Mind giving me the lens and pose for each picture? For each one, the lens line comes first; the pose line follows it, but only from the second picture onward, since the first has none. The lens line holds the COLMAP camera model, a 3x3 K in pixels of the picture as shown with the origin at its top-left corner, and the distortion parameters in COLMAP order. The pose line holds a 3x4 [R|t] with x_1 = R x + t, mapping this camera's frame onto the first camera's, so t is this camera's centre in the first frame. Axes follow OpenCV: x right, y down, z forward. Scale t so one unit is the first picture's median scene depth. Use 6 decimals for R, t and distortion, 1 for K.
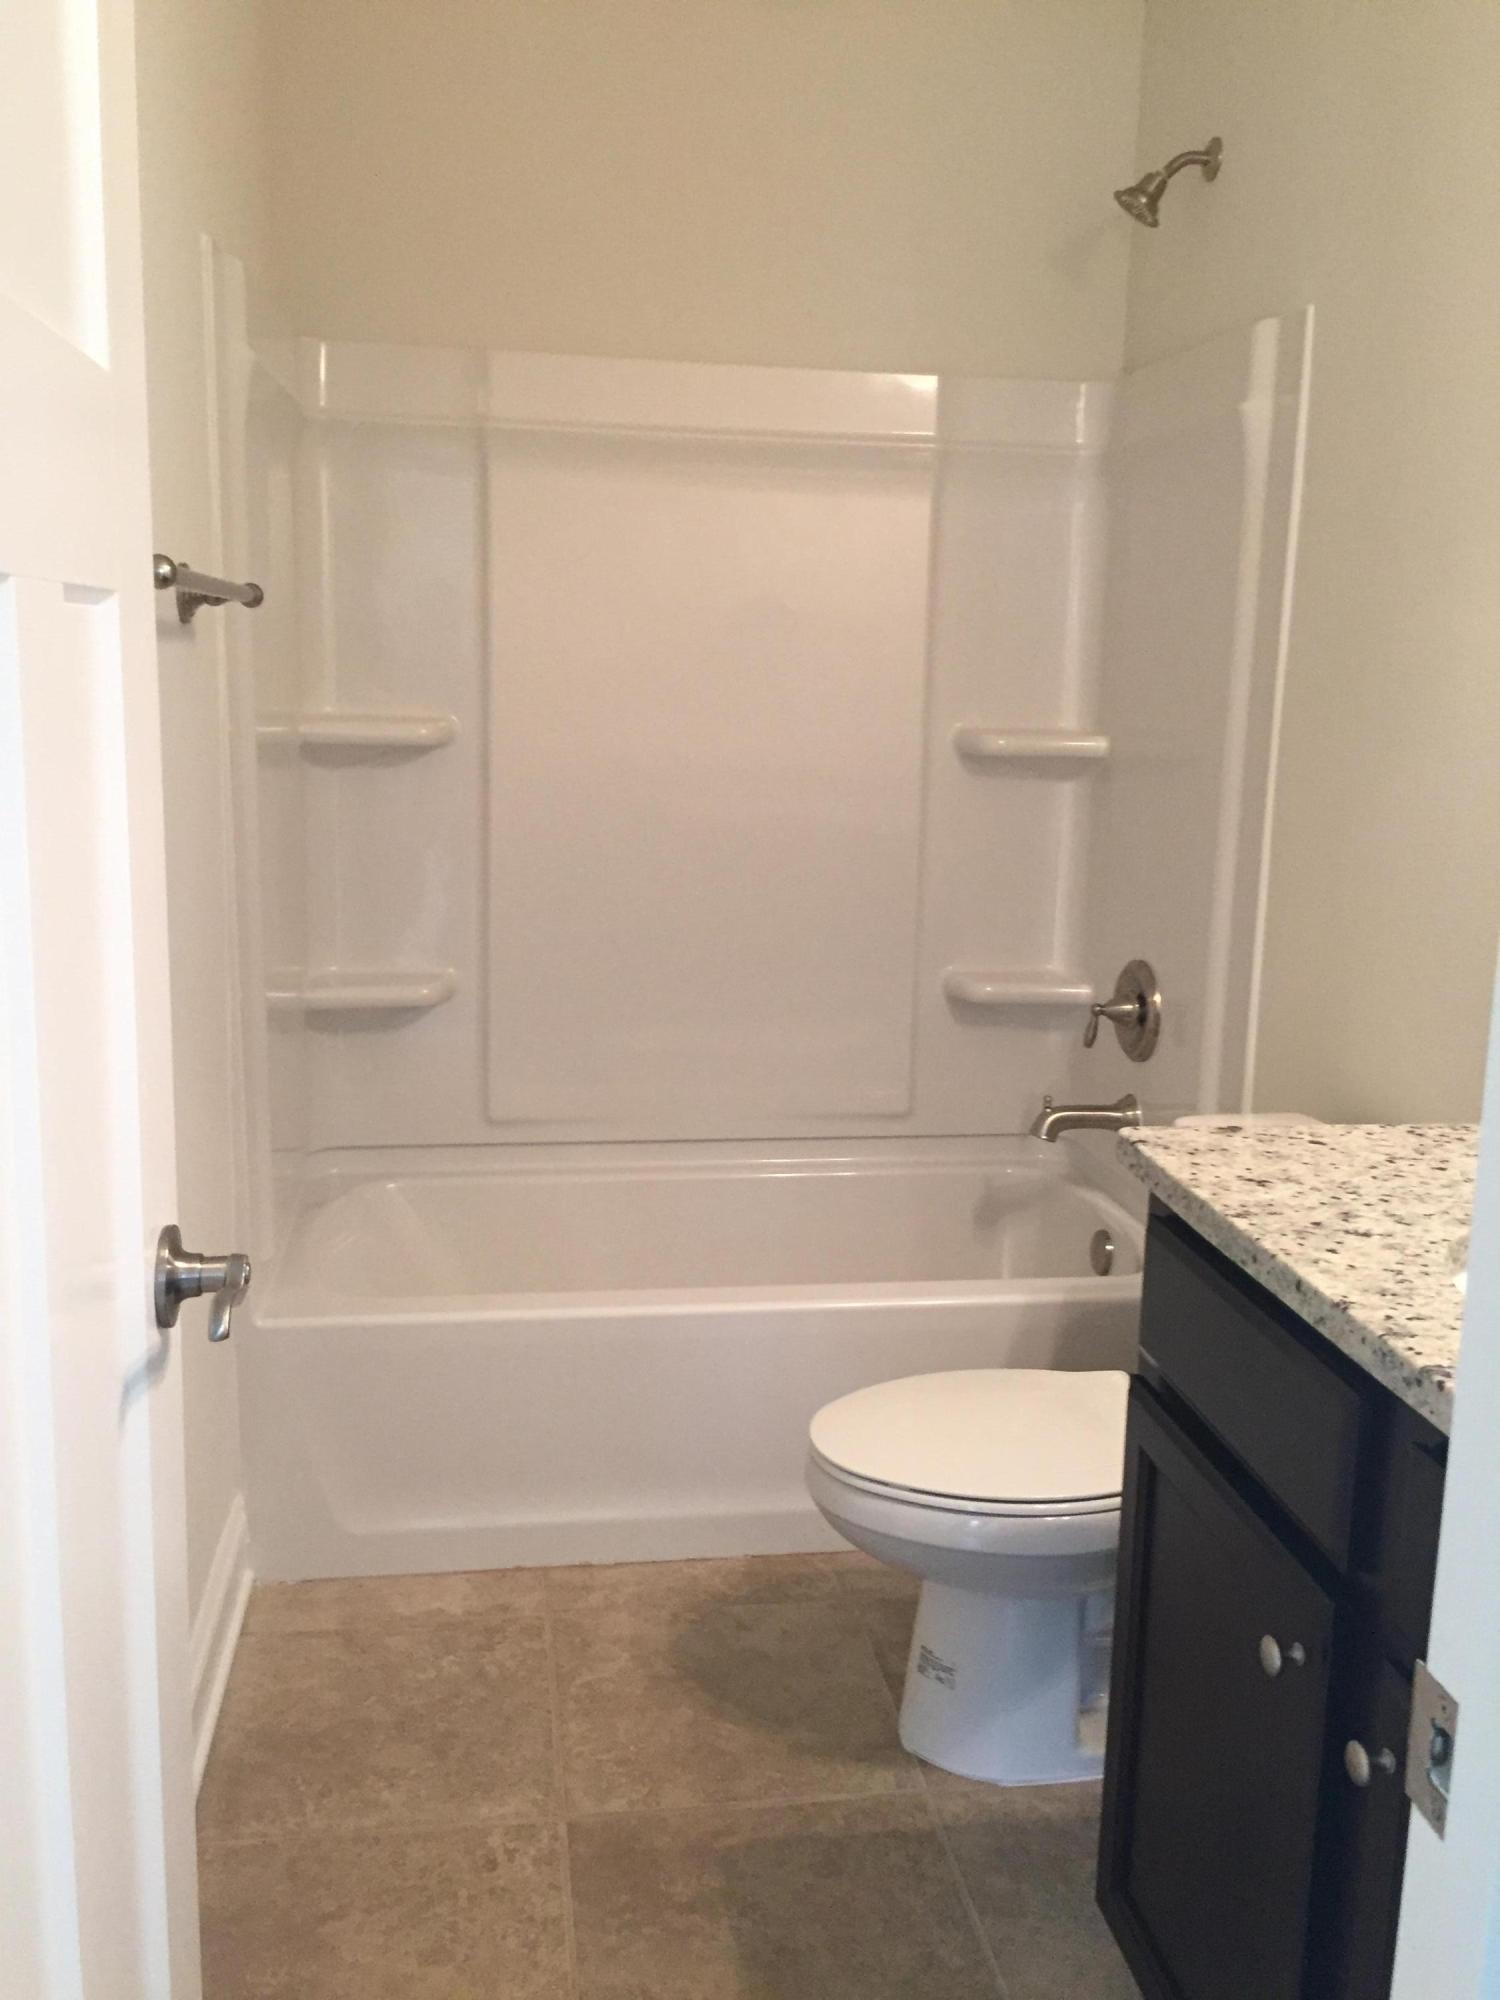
lens RADIAL K [[1707.8, 0, 735.2], [0, 1707.8, 989.9], [0, 0, 1]] dist [0.094684, -0.151666]
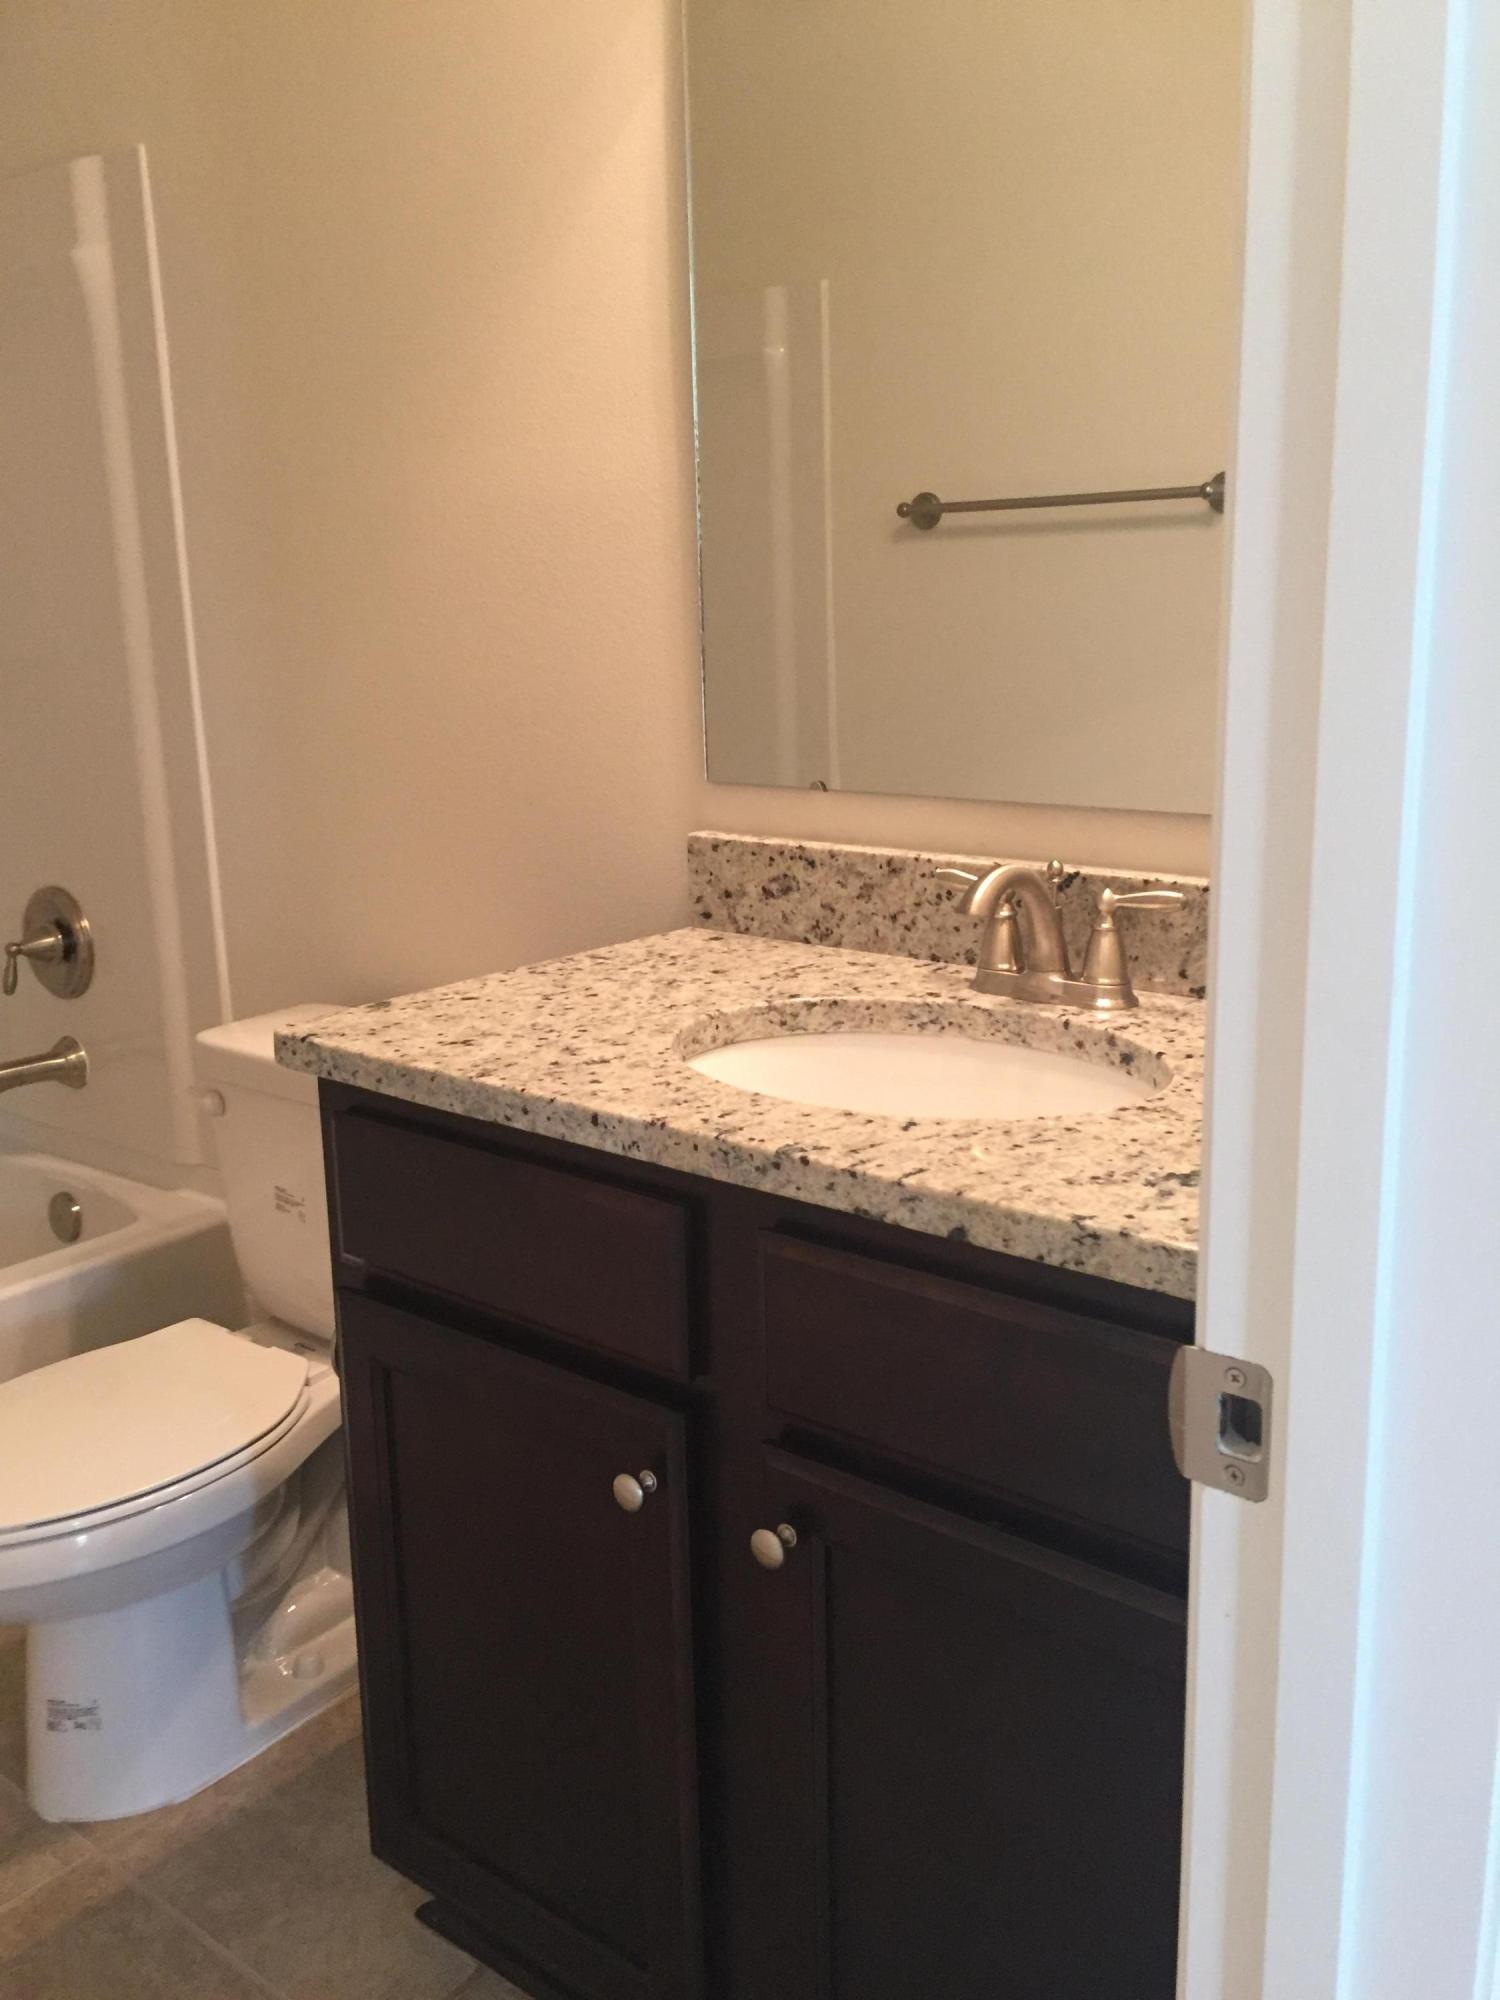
lens RADIAL K [[1707.8, 0, 735.2], [0, 1707.8, 989.9], [0, 0, 1]] dist [0.094684, -0.151666]
pose [[0.736251, -0.193767, 0.648374, -0.200952], [0.170486, 0.980336, 0.099381, 0.014553], [-0.654881, 0.037370, 0.754808, 0.187926]]
